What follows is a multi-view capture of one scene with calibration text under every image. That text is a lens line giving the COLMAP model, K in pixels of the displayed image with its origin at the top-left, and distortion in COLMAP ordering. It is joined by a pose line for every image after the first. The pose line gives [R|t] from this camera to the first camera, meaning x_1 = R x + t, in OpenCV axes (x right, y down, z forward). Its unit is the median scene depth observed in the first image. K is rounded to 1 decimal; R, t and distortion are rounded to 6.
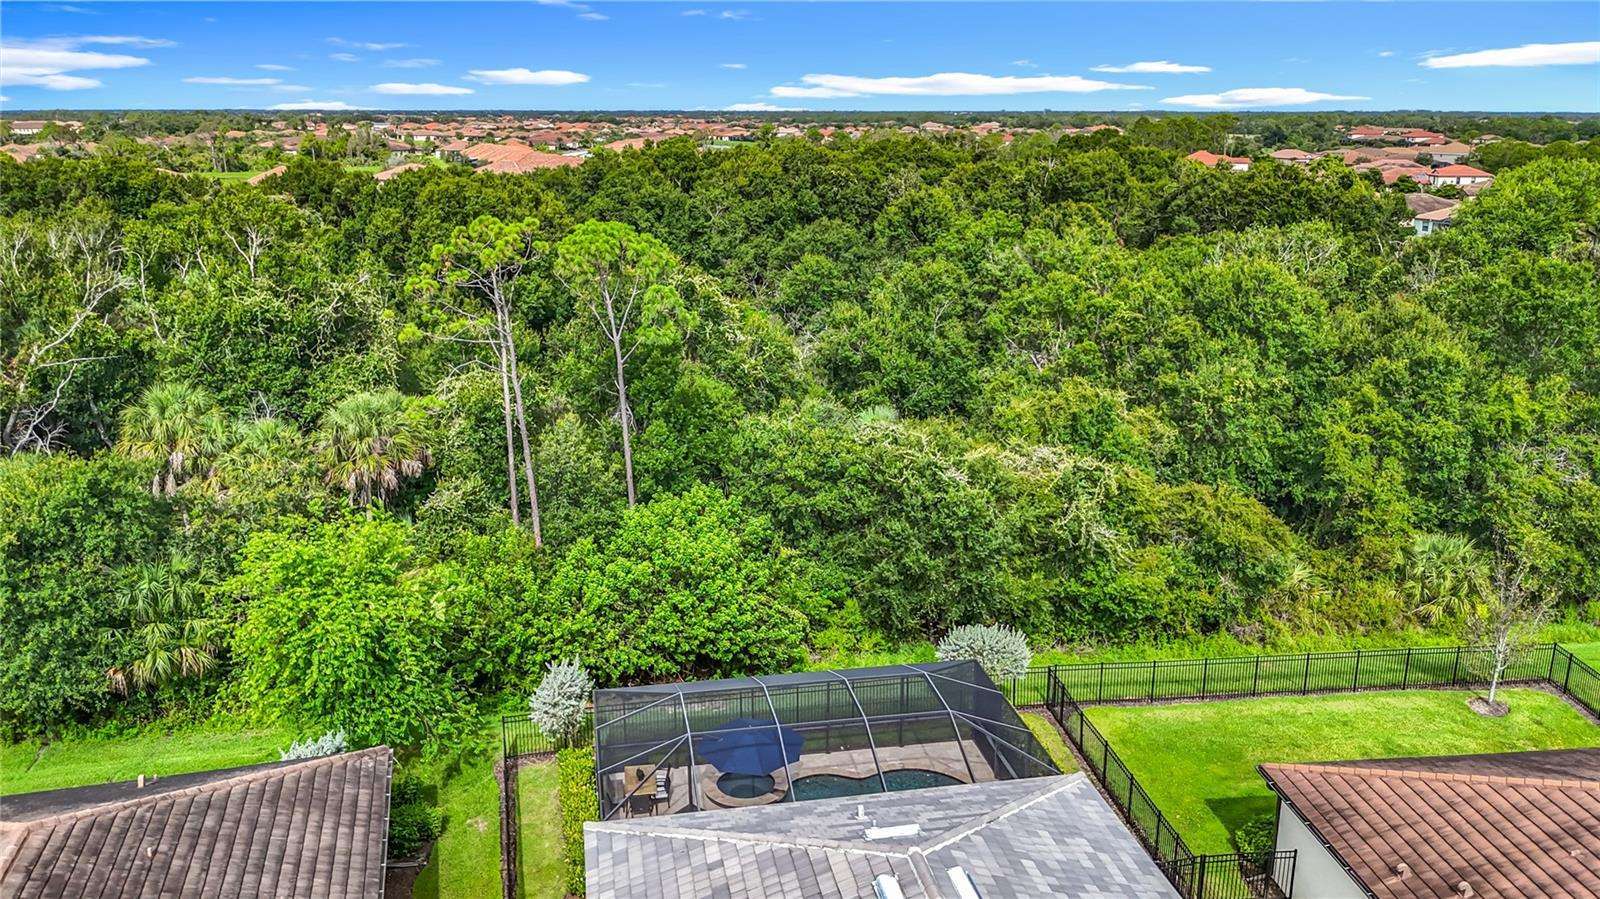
lens RADIAL K [[1234.3, 0, 800.0], [0, 1234.3, 449.5], [0, 0, 1]] dist [0.087019, -0.190504]
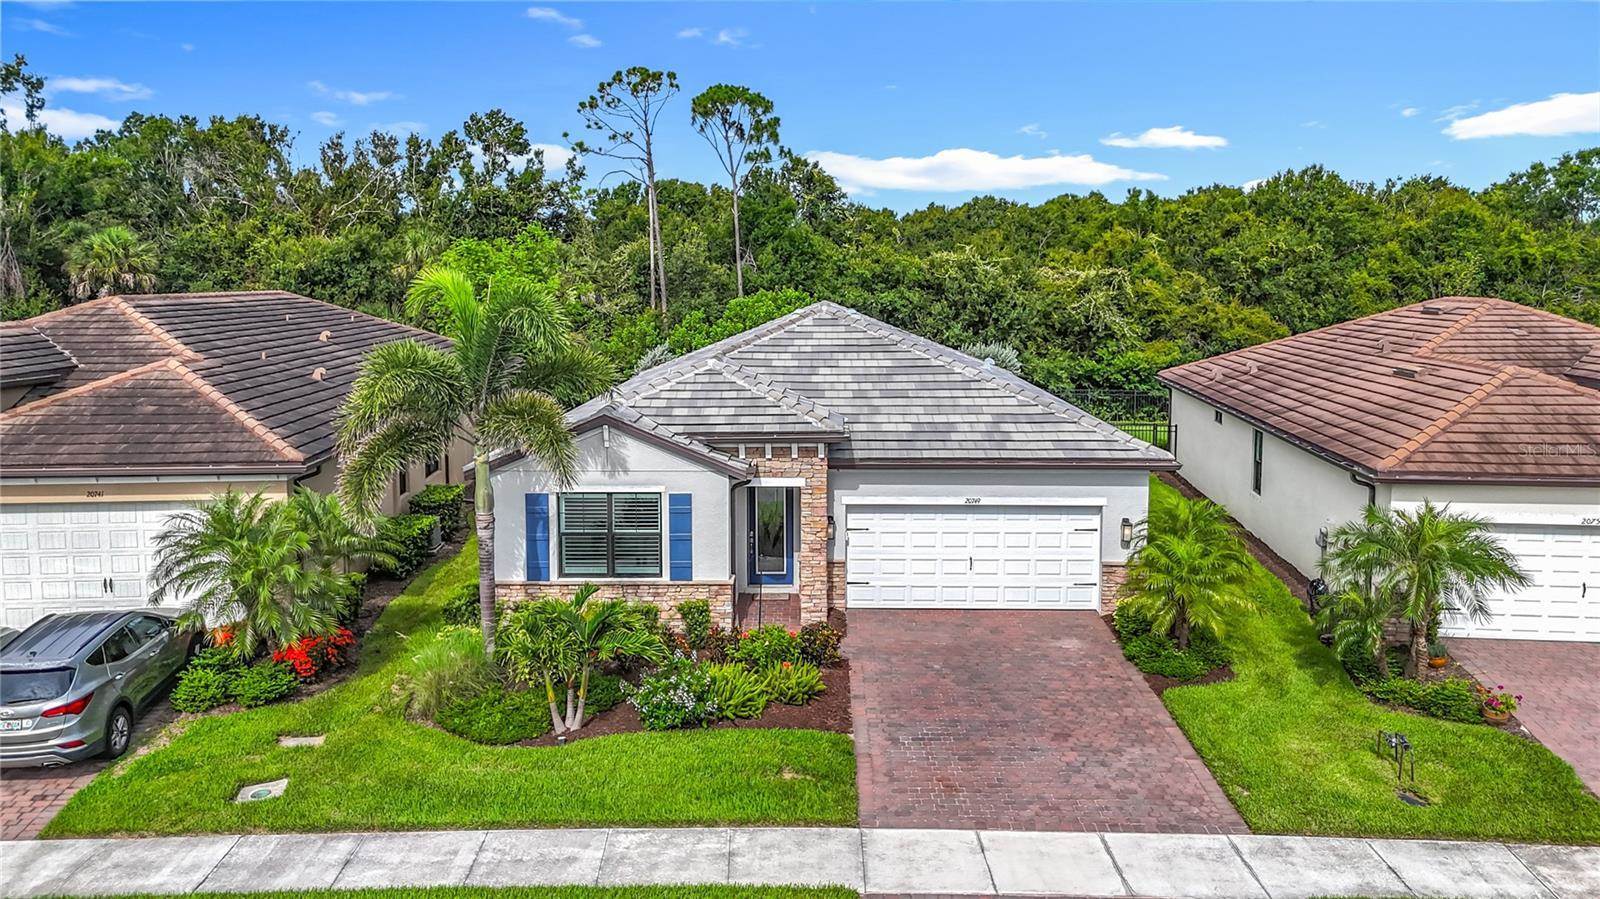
lens RADIAL K [[1198.6, 0, 800.0], [0, 1198.6, 449.5], [0, 0, 1]] dist [0.090921, -0.124977]
pose [[0.978954, 0.021662, -0.202930, 0.153904], [-0.047294, 0.991363, -0.122324, 0.291749], [0.198527, 0.129347, 0.971523, -0.156701]]
